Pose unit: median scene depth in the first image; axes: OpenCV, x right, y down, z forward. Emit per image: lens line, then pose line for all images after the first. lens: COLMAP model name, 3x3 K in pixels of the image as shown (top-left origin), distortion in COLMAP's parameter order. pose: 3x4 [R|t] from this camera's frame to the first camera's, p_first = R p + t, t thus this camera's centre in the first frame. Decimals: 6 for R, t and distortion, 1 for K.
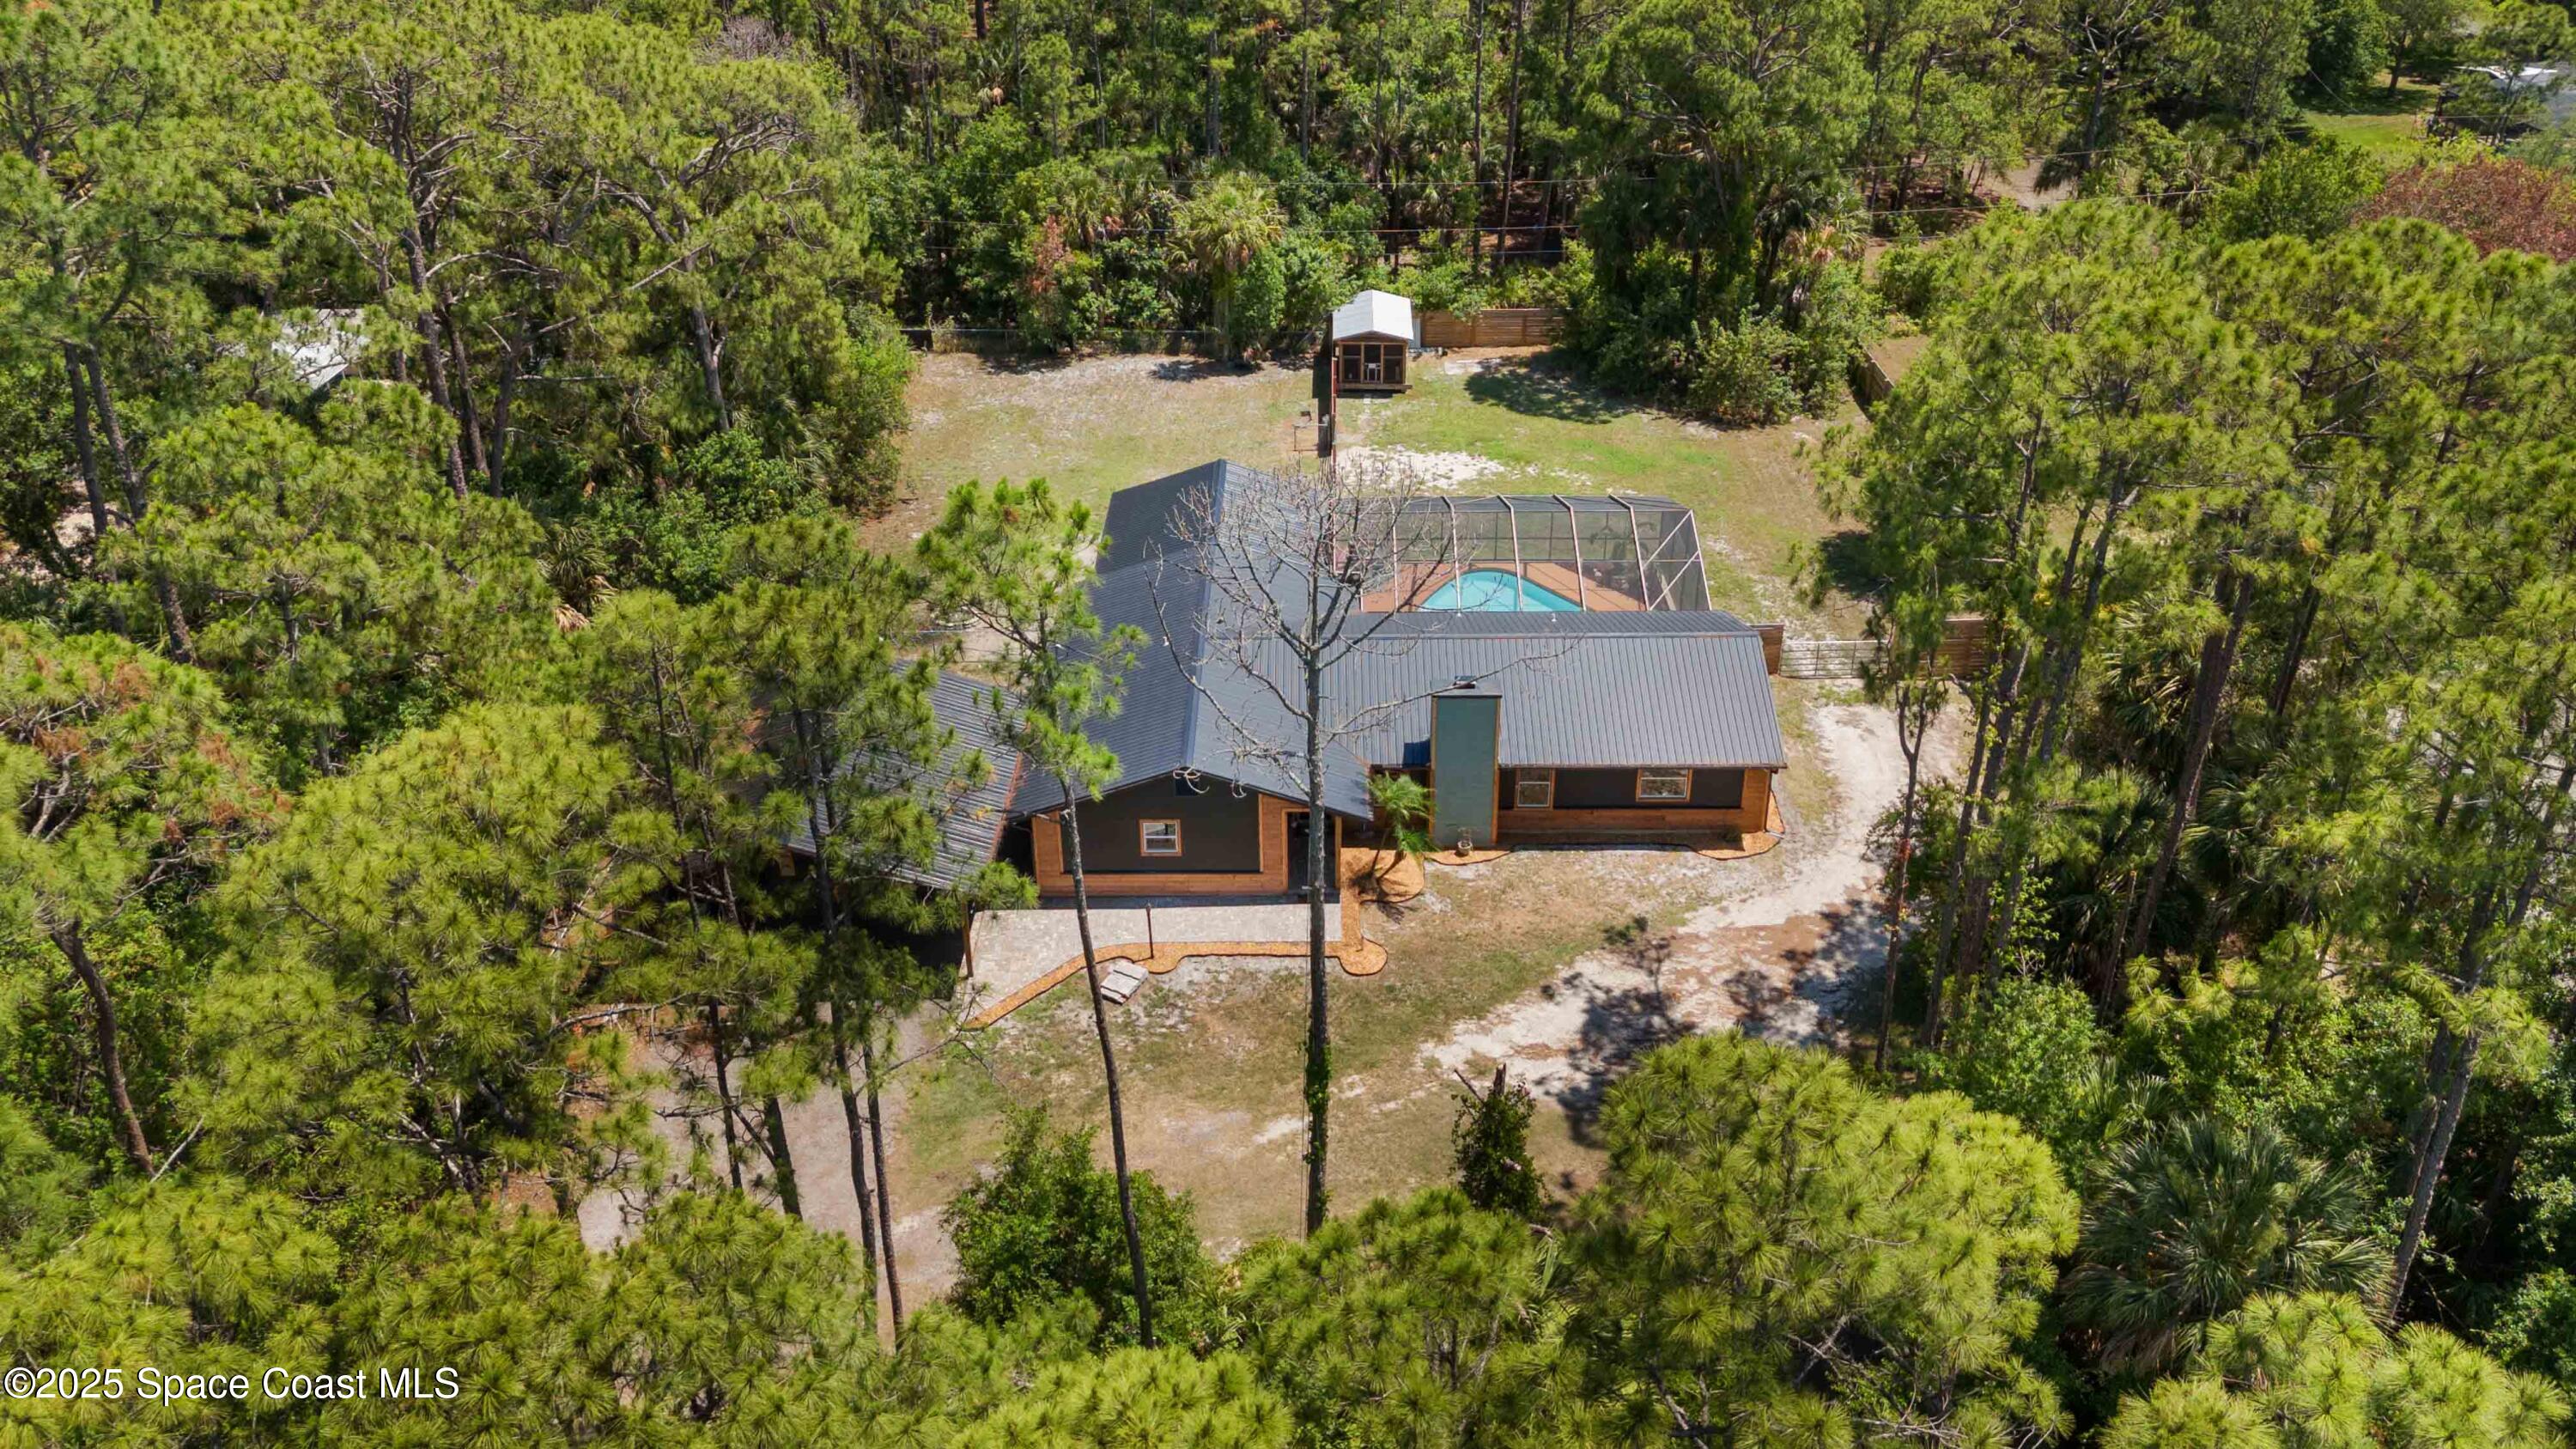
lens RADIAL K [[1929.1, 0, 1295.9], [0, 1929.1, 722.9], [0, 0, 1]] dist [0.000360, -0.003126]
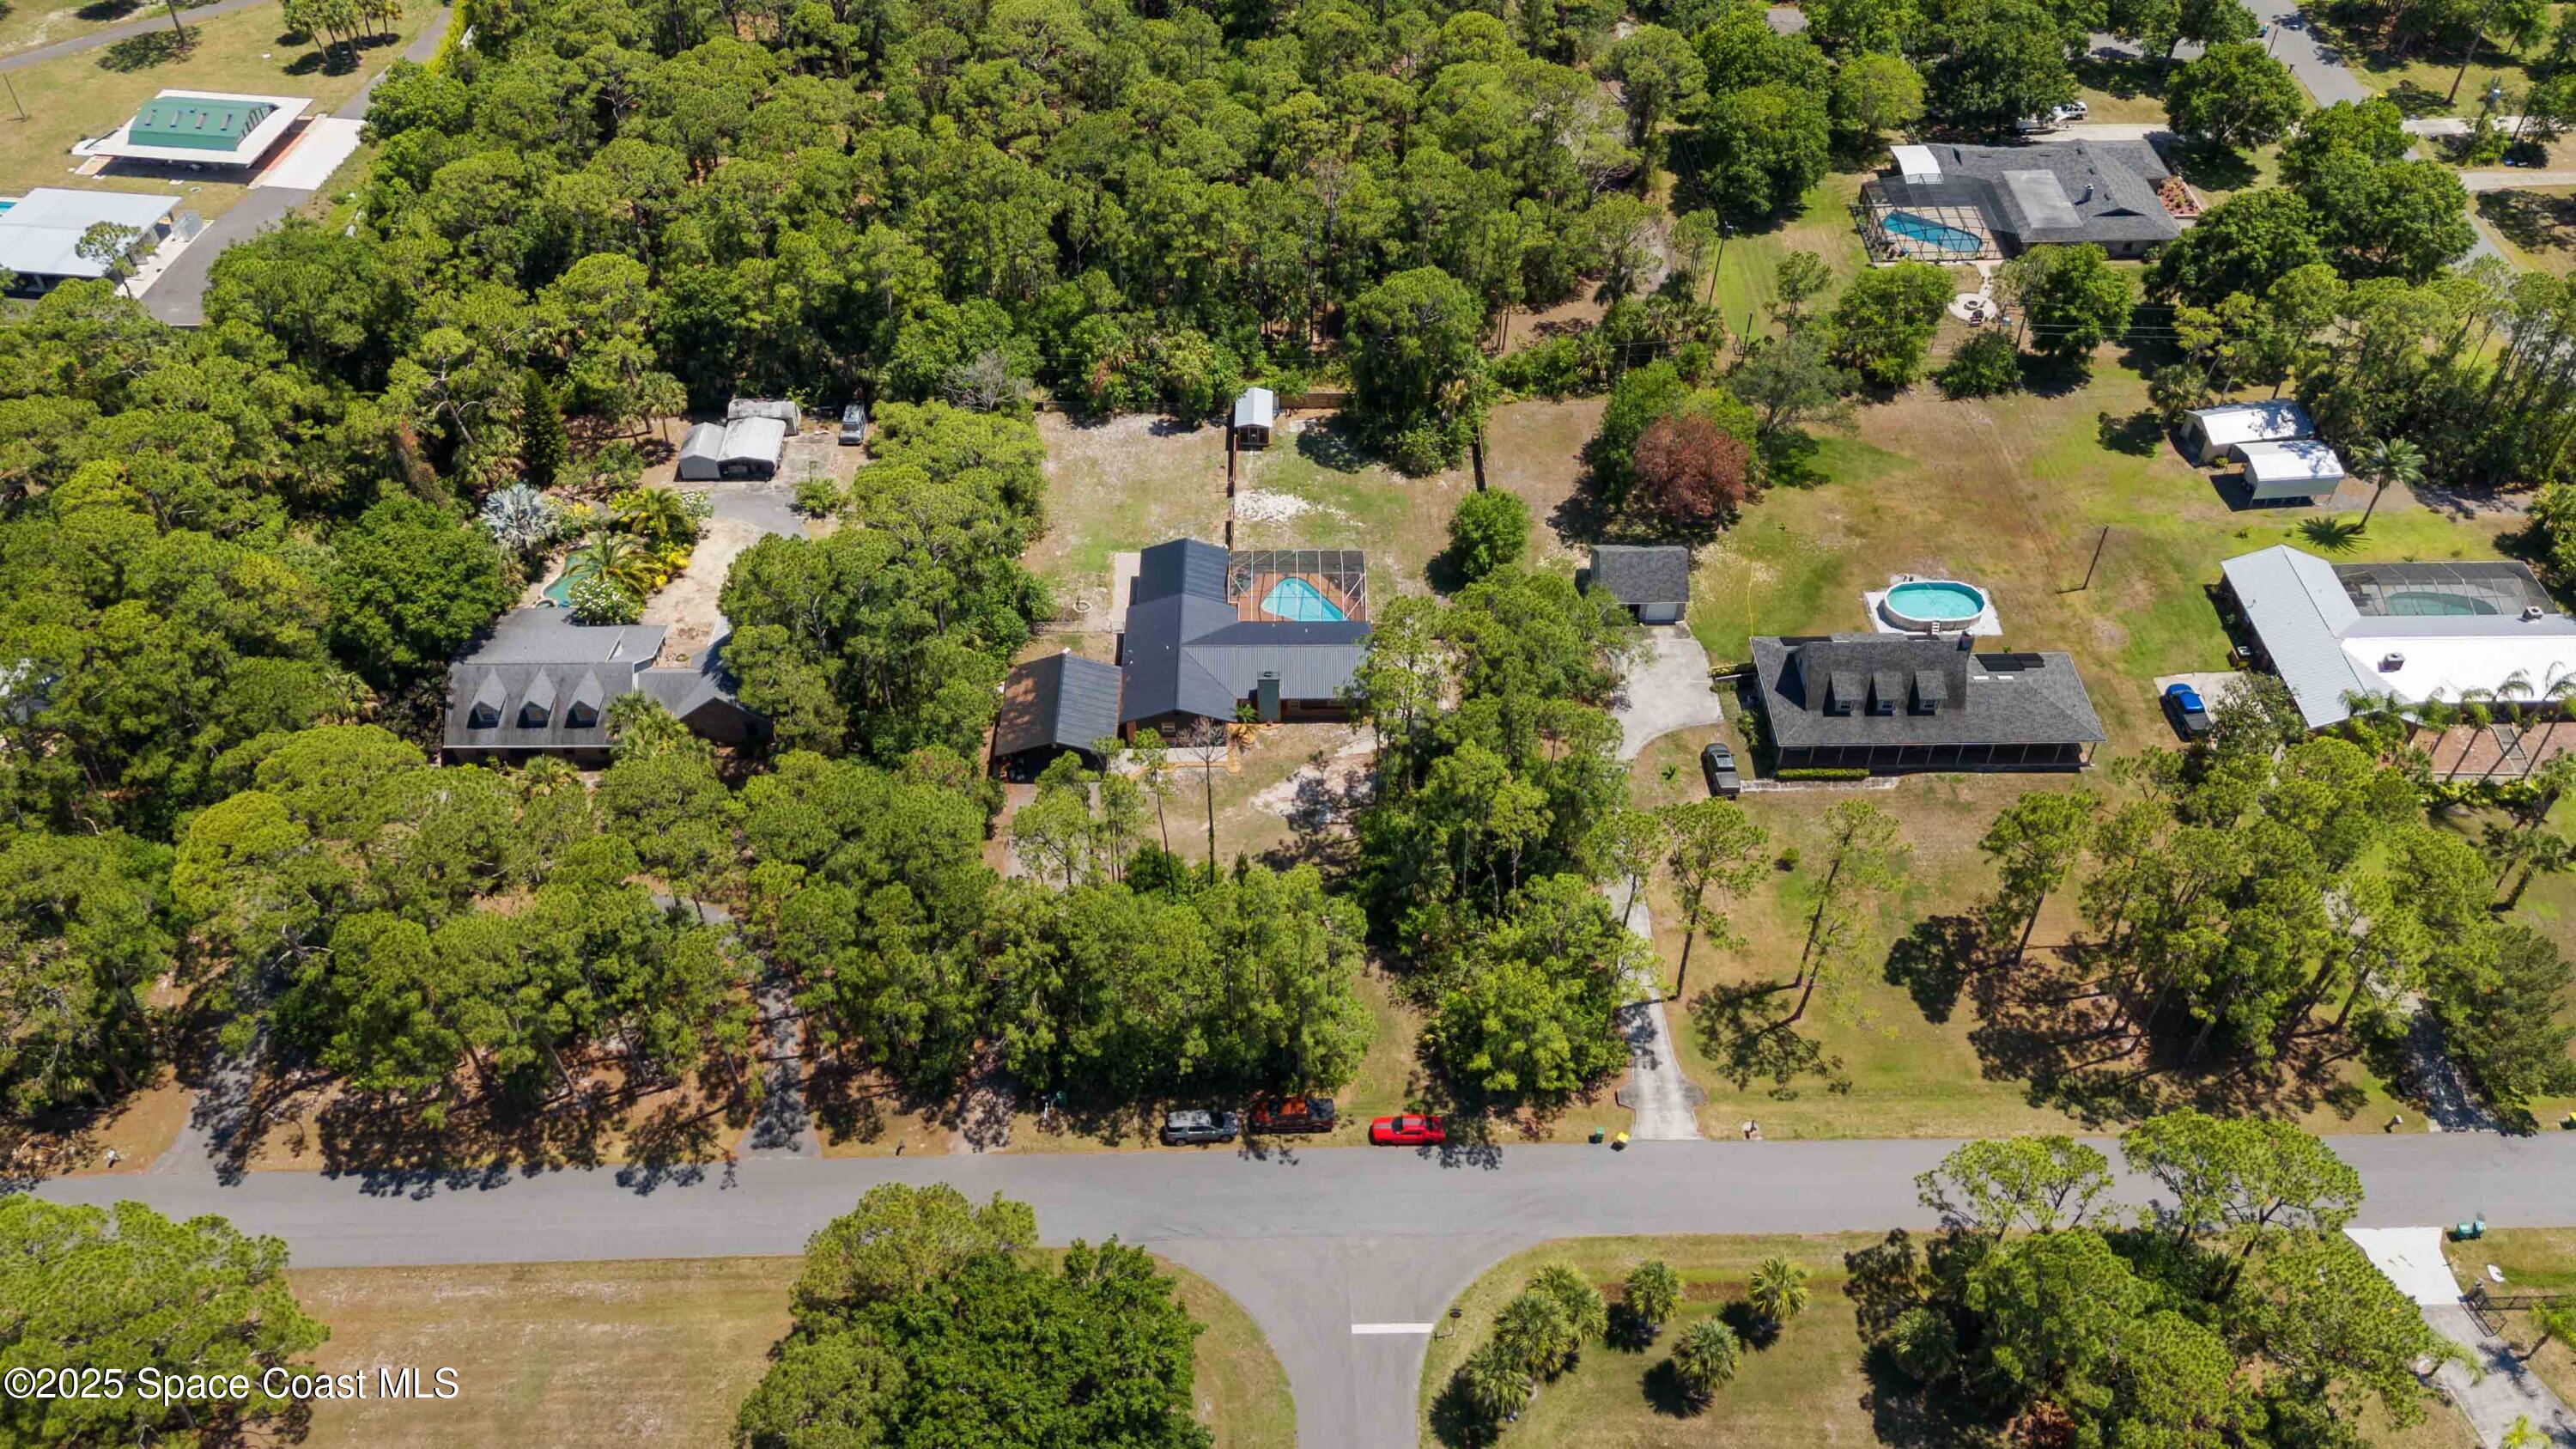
lens RADIAL K [[1929.1, 0, 1295.9], [0, 1929.1, 722.9], [0, 0, 1]] dist [0.000360, -0.003126]
pose [[0.999654, -0.002706, 0.026157, 0.030716], [-0.004307, 0.964406, 0.264390, -0.456821], [-0.025941, -0.264411, 0.964061, -1.192352]]
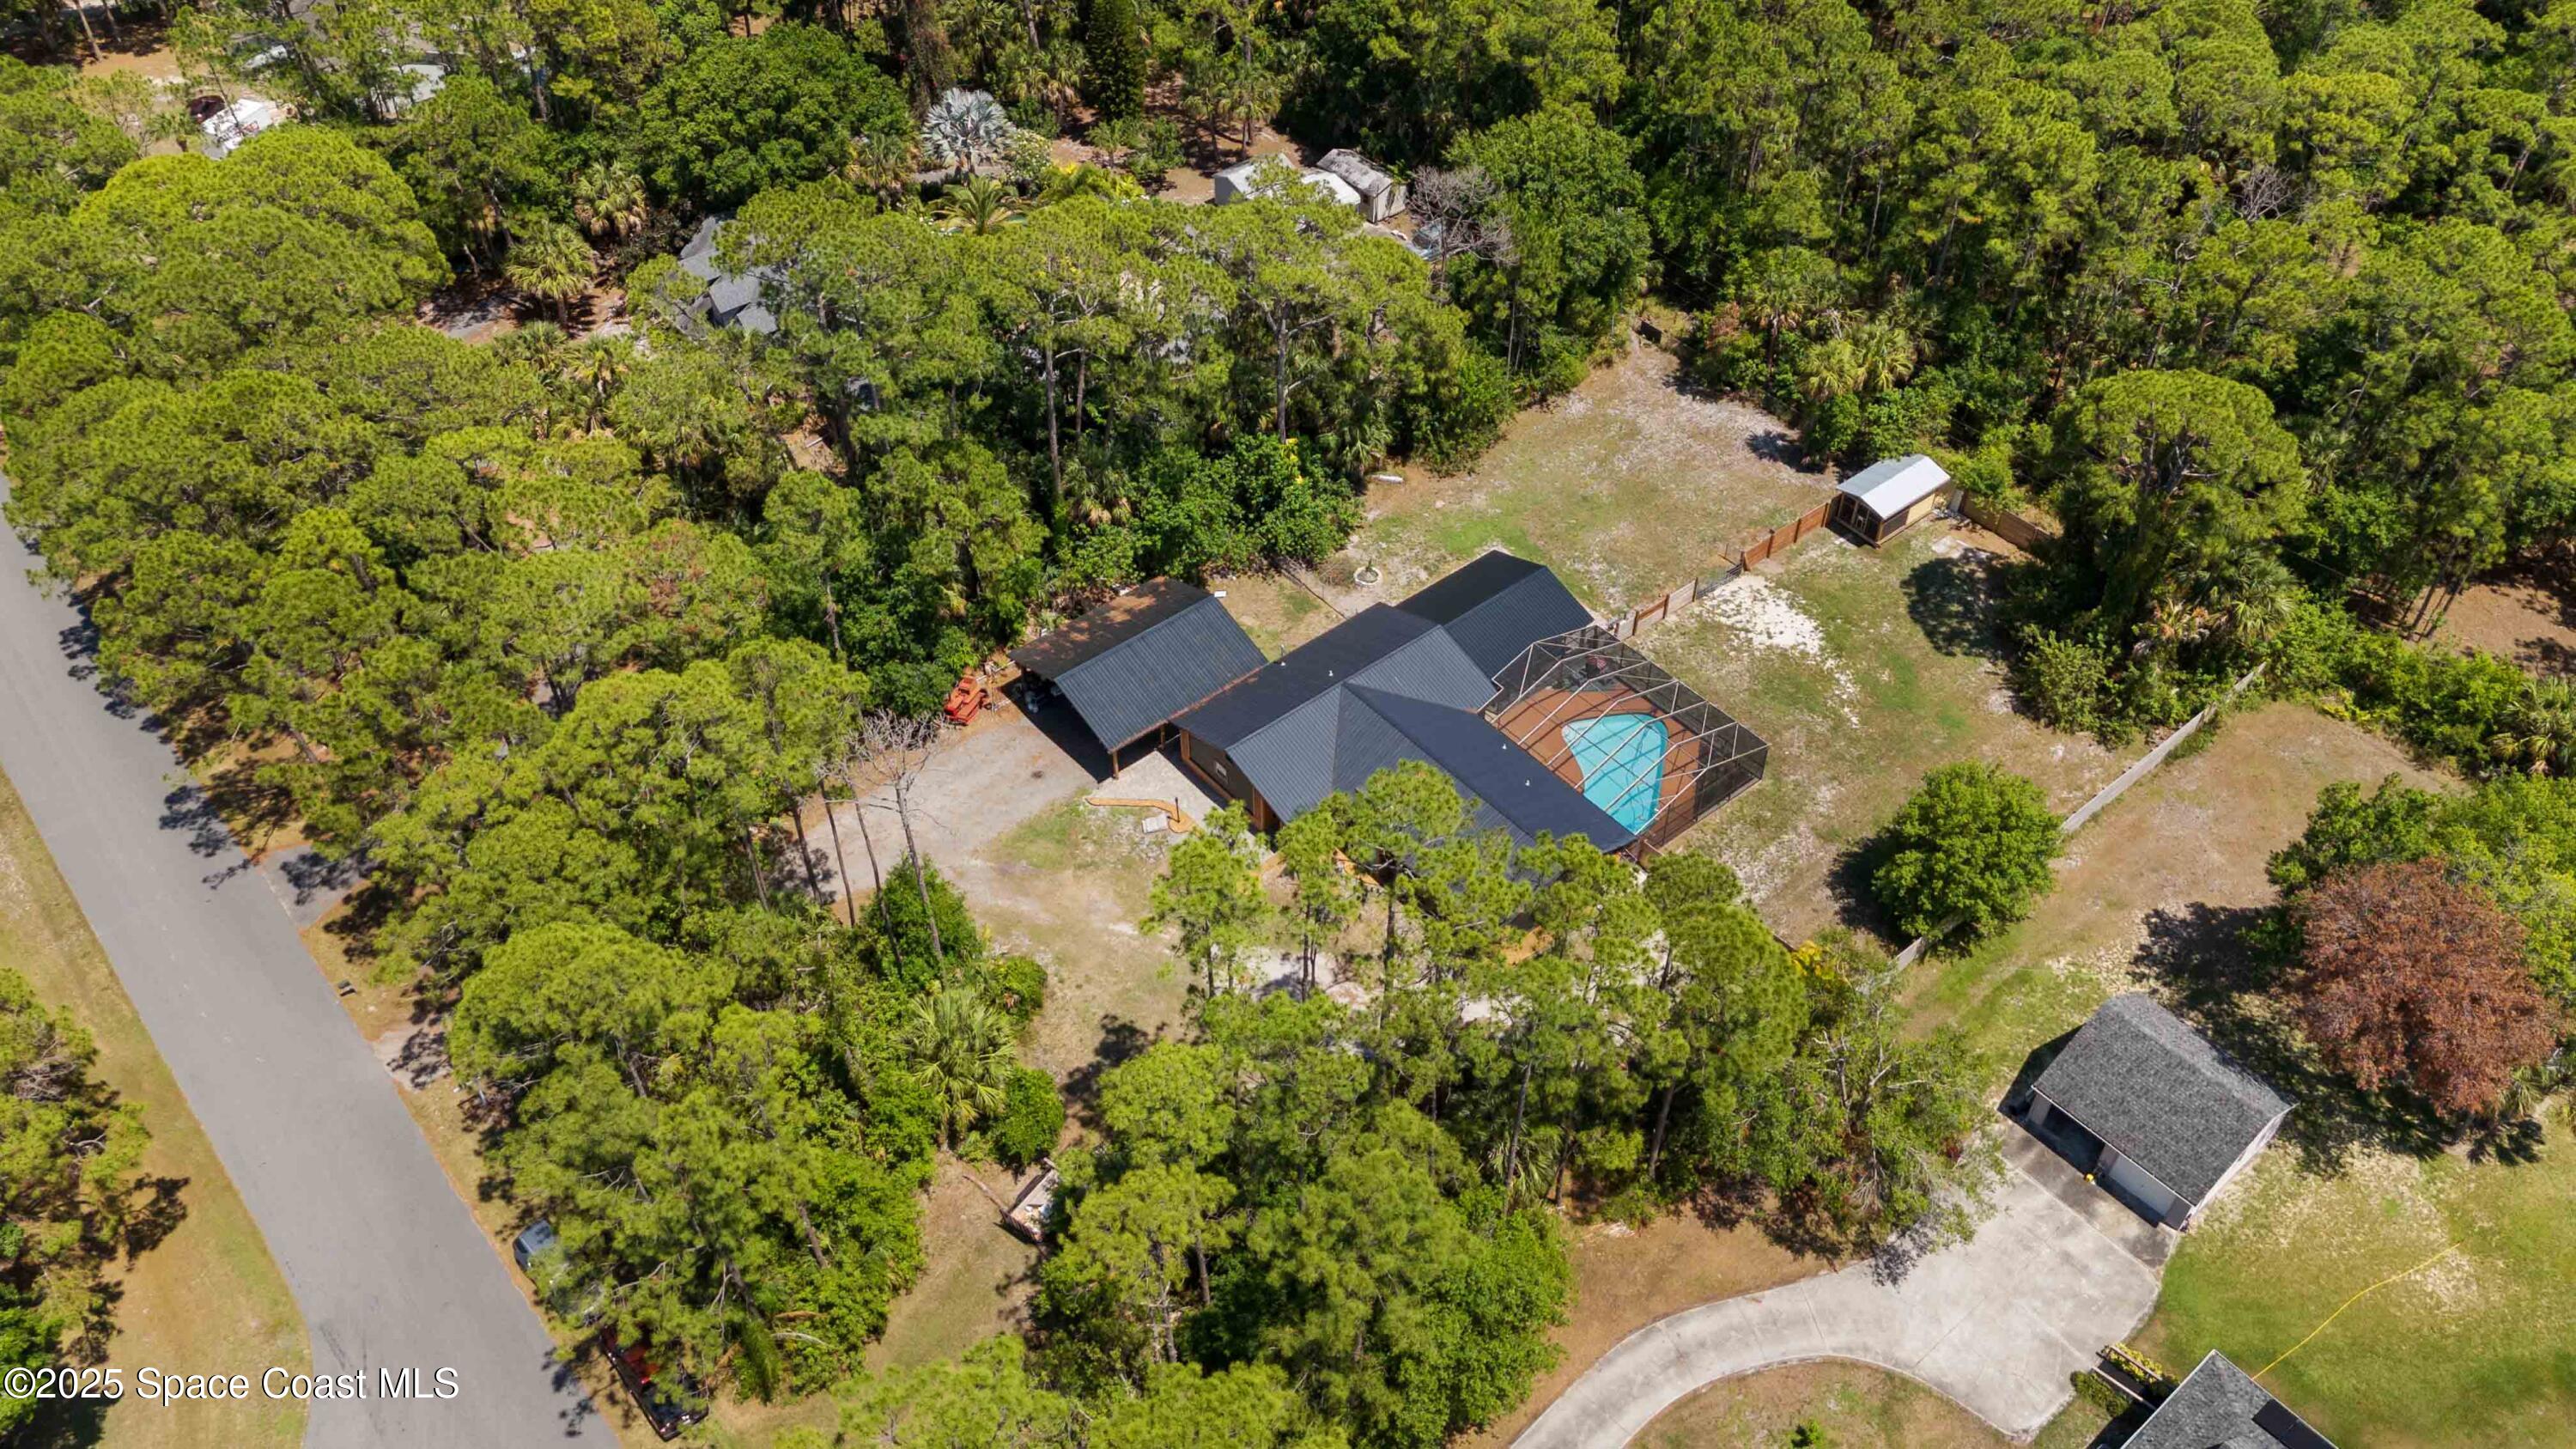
lens RADIAL K [[1929.1, 0, 1295.9], [0, 1929.1, 722.9], [0, 0, 1]] dist [0.000360, -0.003126]
pose [[0.642976, 0.539843, -0.543278, 0.585834], [-0.365205, 0.839616, 0.402082, -0.462653], [0.673206, -0.060121, 0.737006, -0.216847]]
